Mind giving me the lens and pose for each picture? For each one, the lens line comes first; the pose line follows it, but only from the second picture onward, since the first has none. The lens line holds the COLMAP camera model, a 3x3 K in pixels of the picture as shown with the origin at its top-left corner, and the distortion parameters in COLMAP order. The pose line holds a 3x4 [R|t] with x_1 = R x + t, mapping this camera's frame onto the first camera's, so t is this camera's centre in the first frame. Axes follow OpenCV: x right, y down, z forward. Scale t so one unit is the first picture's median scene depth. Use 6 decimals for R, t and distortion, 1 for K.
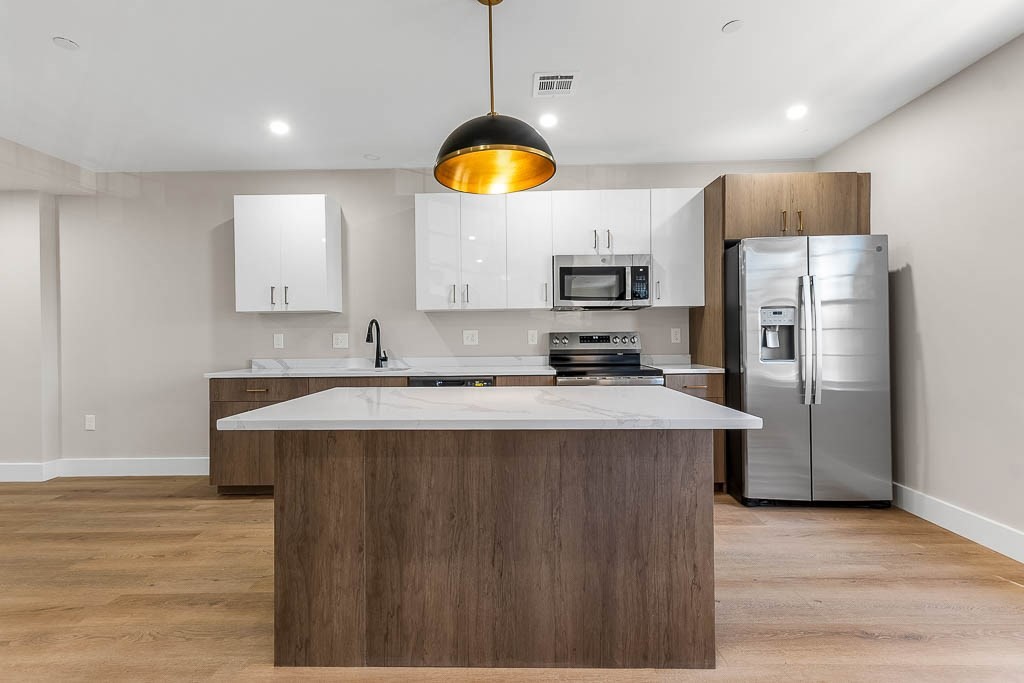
lens RADIAL K [[443.8, 0, 511.4], [0, 443.8, 340.4], [0, 0, 1]] dist [0.017799, 0.000305]
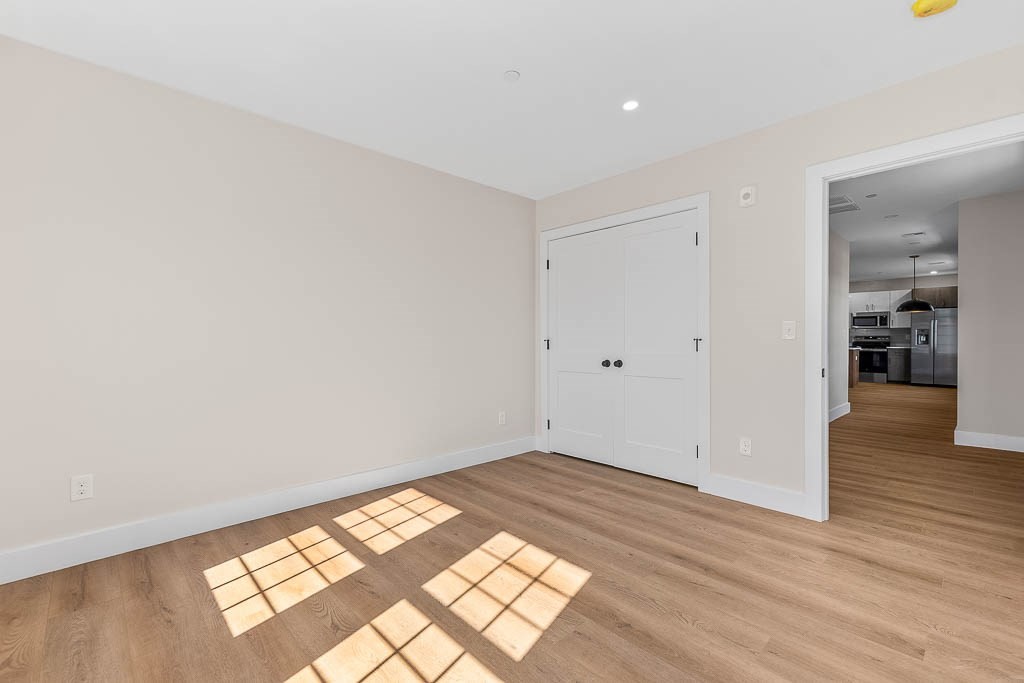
lens RADIAL K [[443.8, 0, 511.2], [0, 443.8, 340.3], [0, 0, 1]] dist [0.017799, 0.000305]
pose [[0.693244, 0.012765, -0.720590, 0.752663], [-0.010065, 0.999917, 0.008031, 0.014669], [0.720632, 0.001685, 0.693315, -3.152386]]
